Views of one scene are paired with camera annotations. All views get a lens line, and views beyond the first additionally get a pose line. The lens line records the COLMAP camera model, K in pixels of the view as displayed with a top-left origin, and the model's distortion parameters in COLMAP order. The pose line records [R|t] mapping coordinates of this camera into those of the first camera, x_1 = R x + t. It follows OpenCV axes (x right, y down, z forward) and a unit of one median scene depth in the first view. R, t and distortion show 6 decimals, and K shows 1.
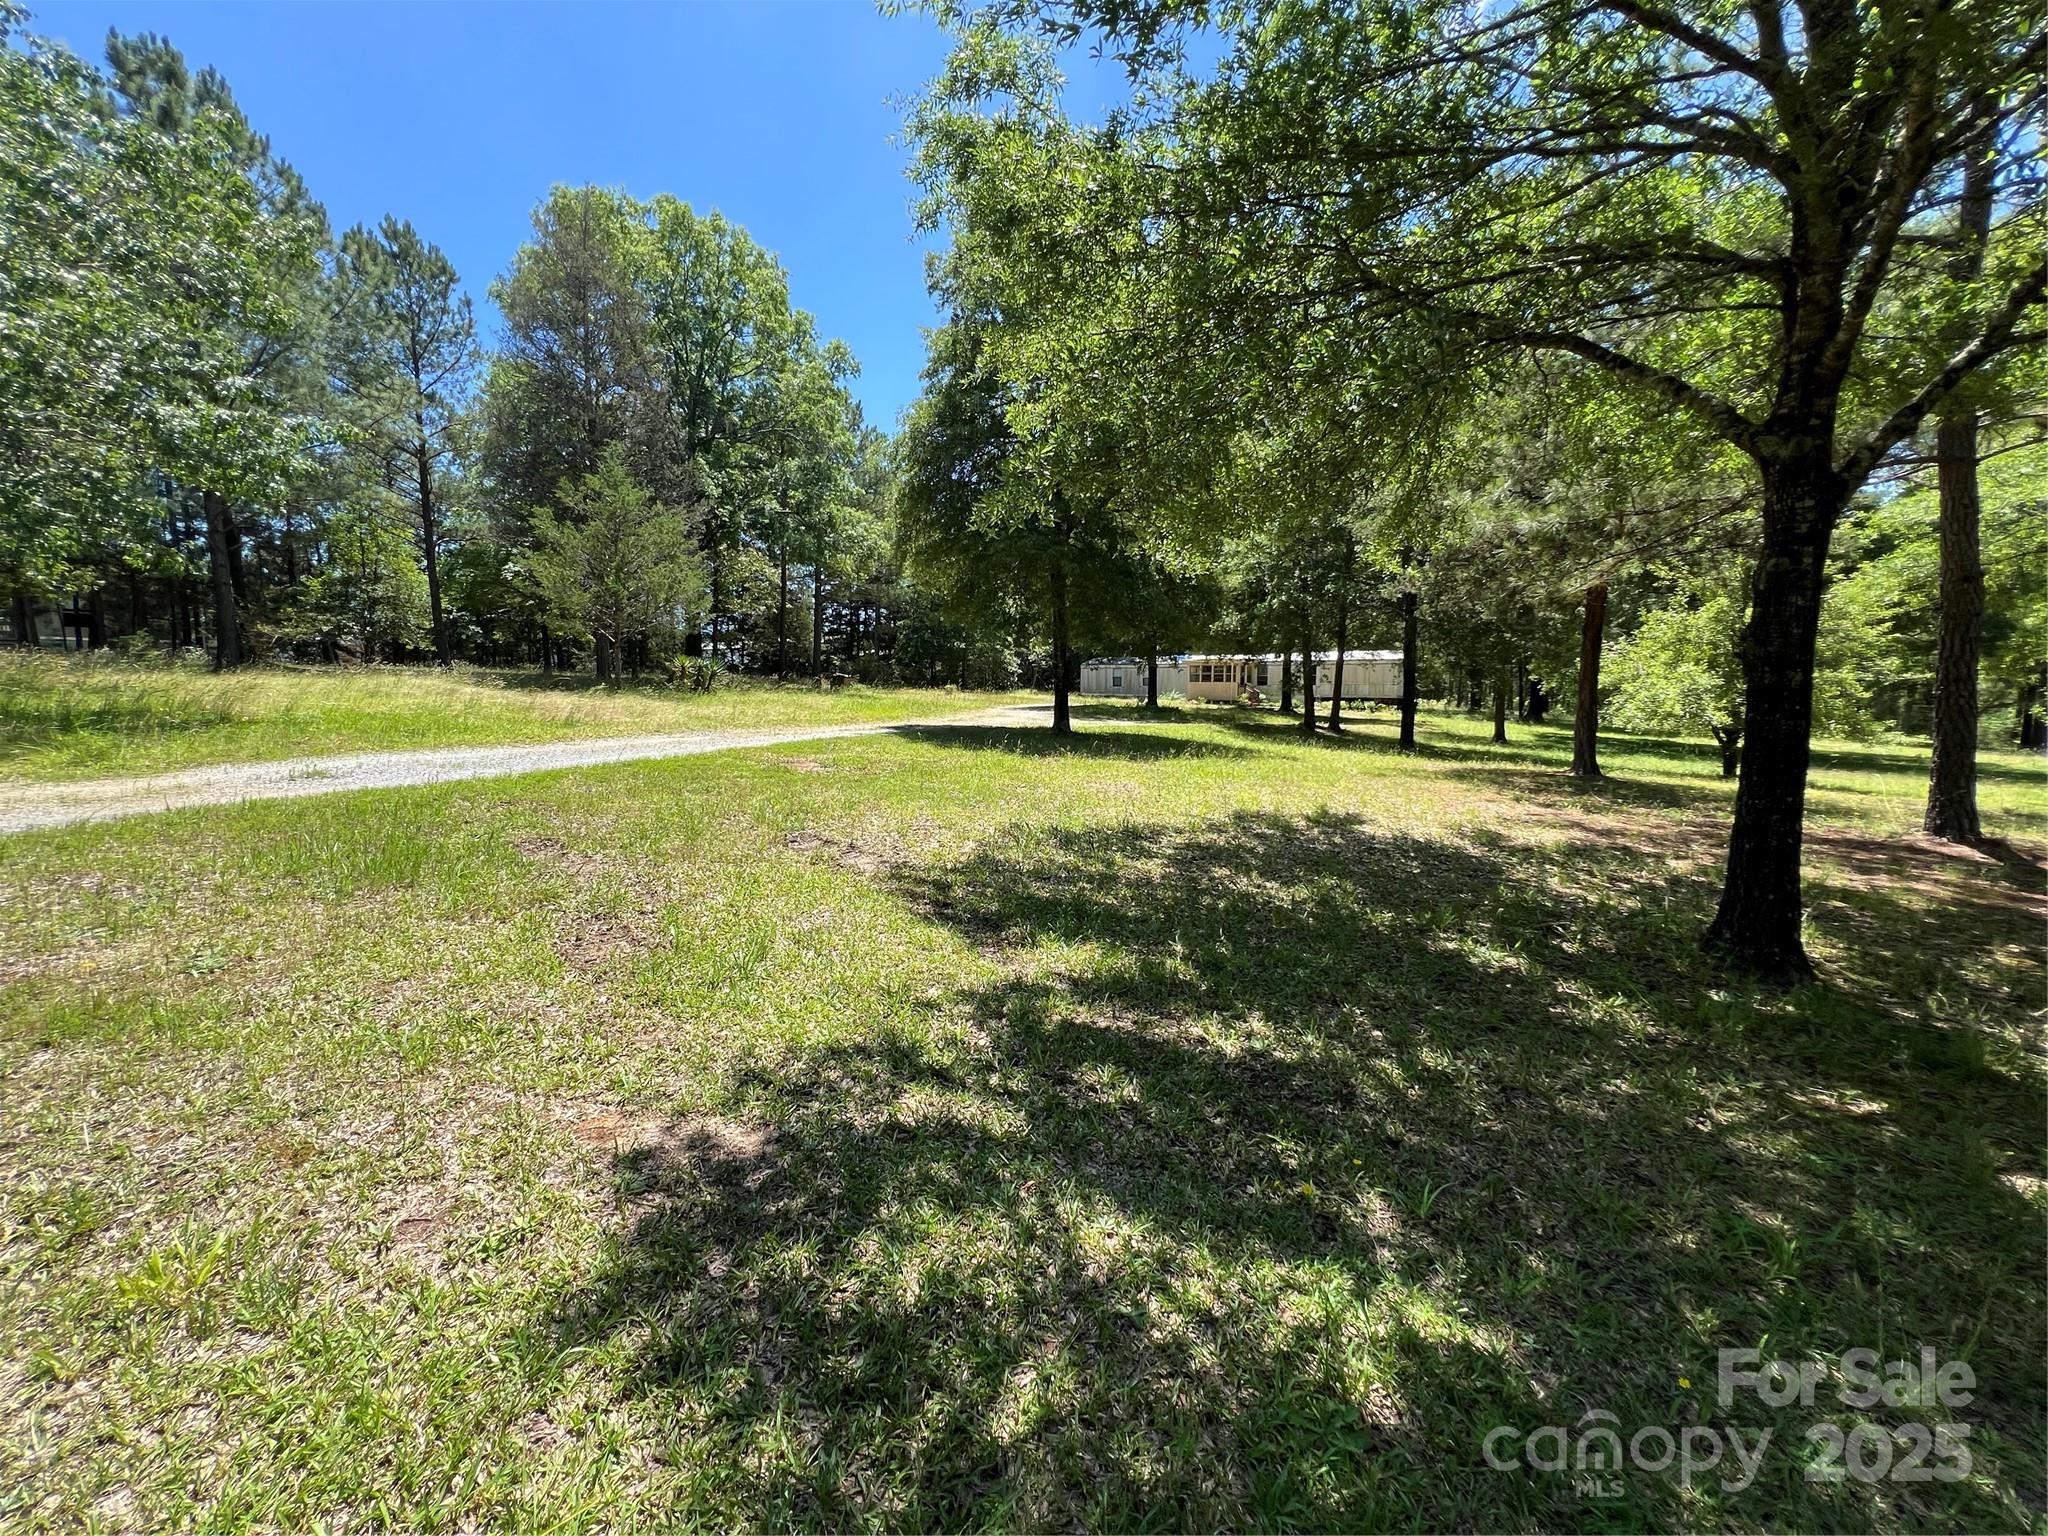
lens RADIAL K [[817.6, 0, 1024.0], [0, 817.6, 768.0], [0, 0, 1]] dist [-0.001085, -0.000107]
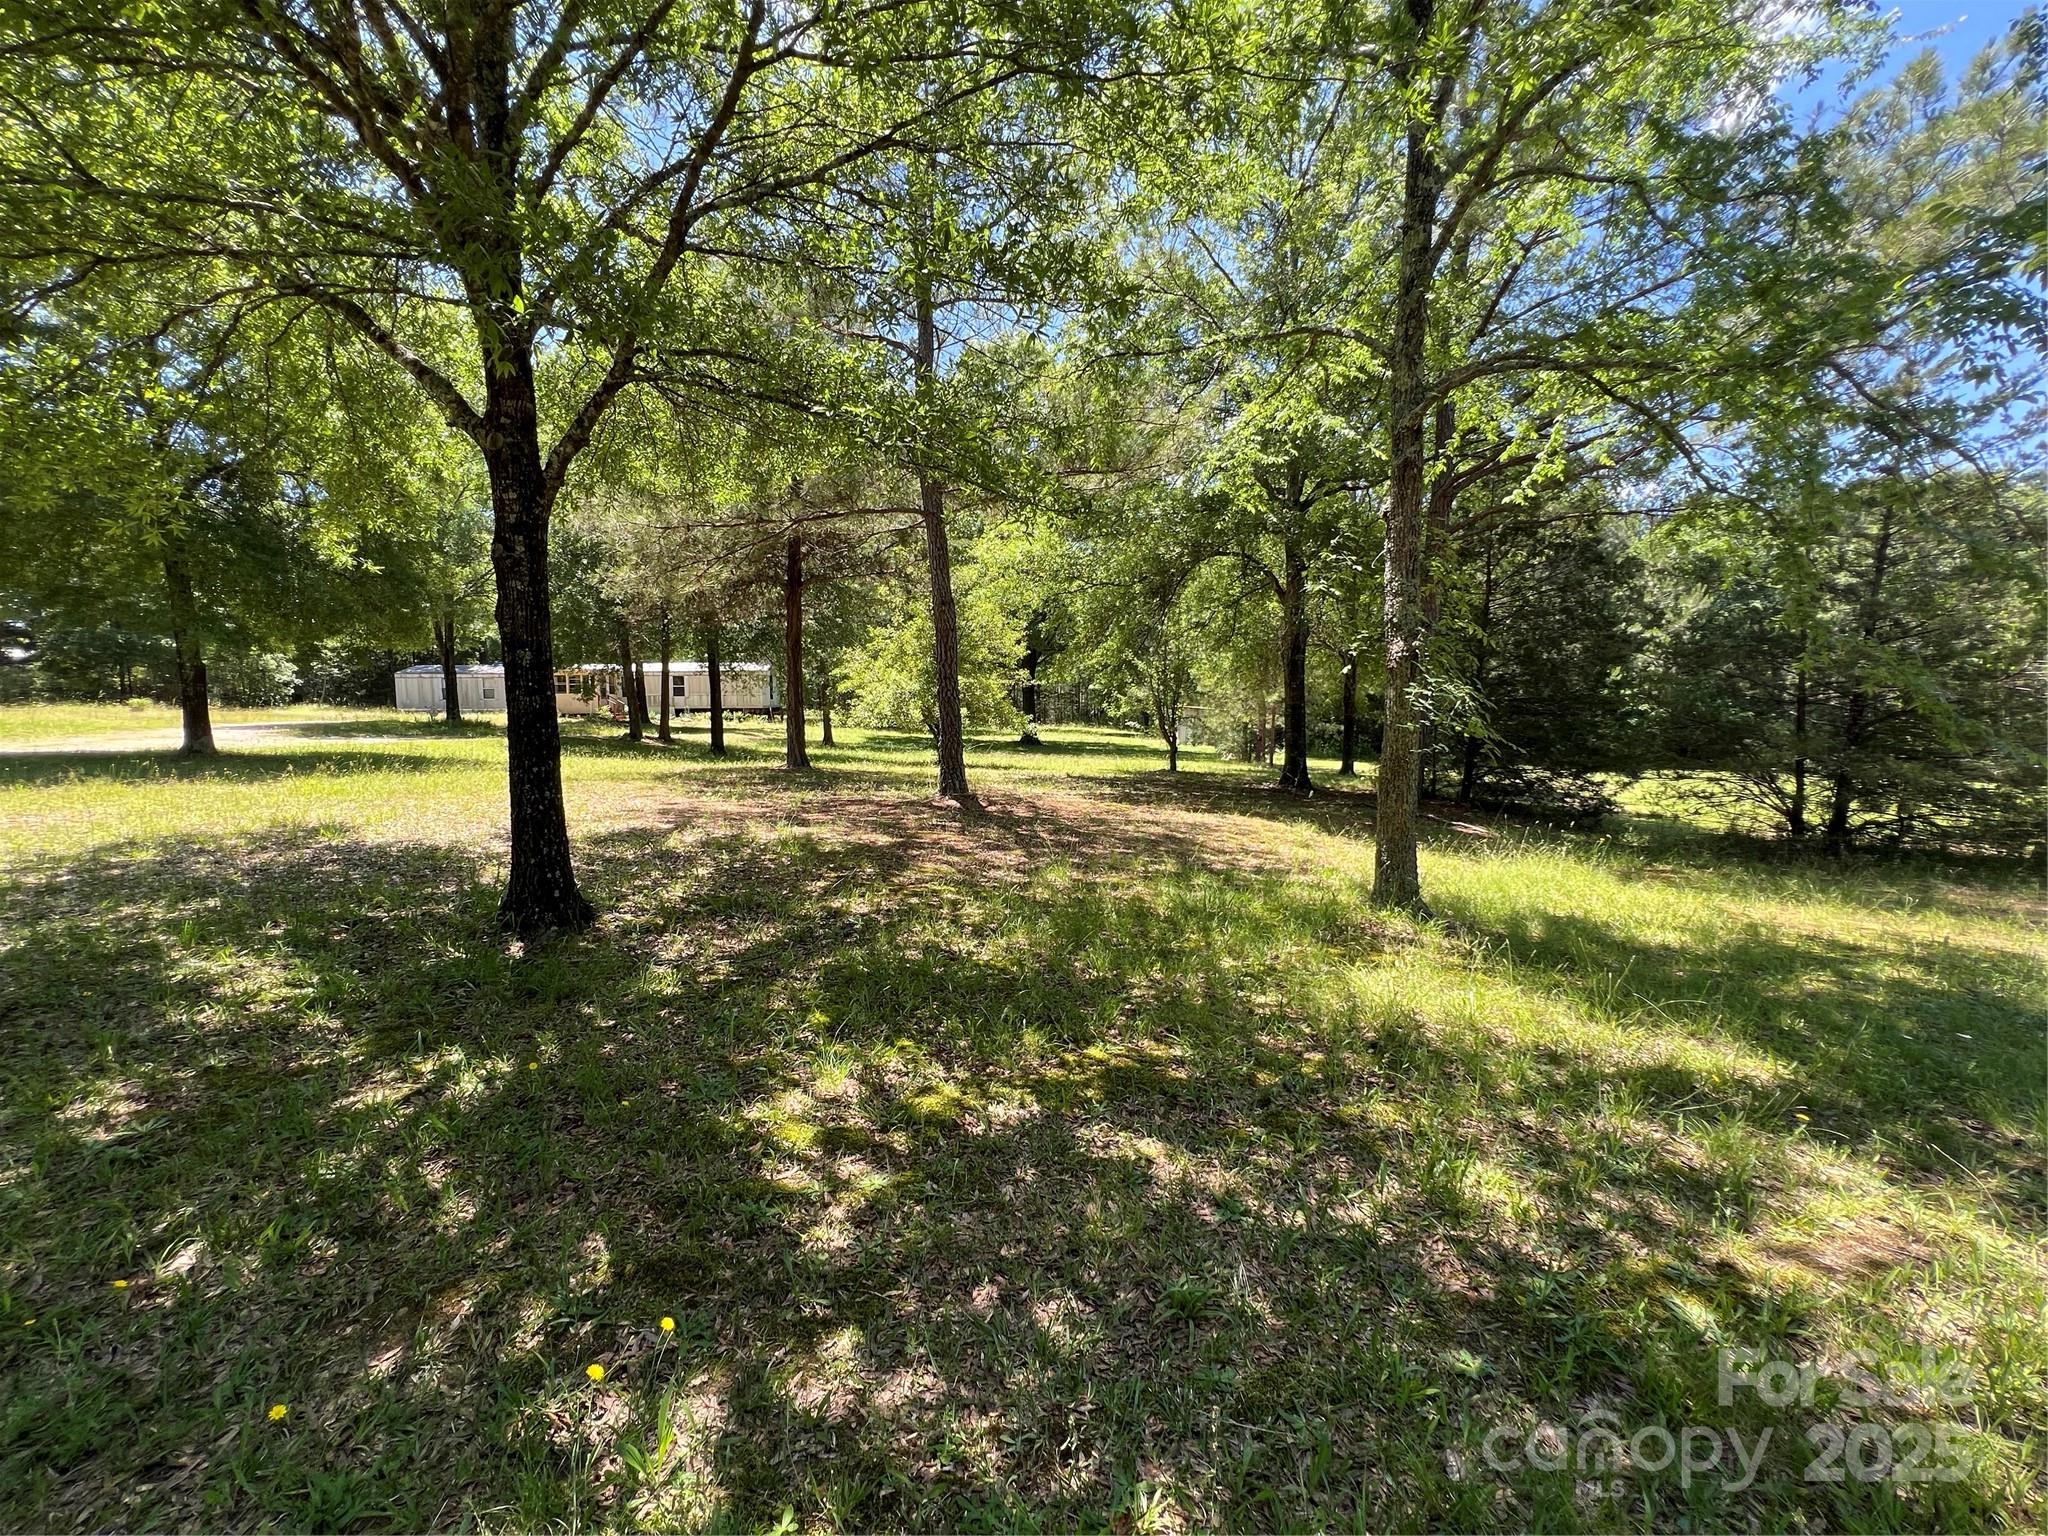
lens RADIAL K [[823.1, 0, 1023.1], [0, 823.1, 767.2], [0, 0, 1]] dist [-0.001251, 0.000422]
pose [[0.786534, -0.058910, 0.614730, 0.213785], [0.070627, 0.997489, 0.005225, 0.022619], [-0.613494, 0.039307, 0.788720, -0.075323]]
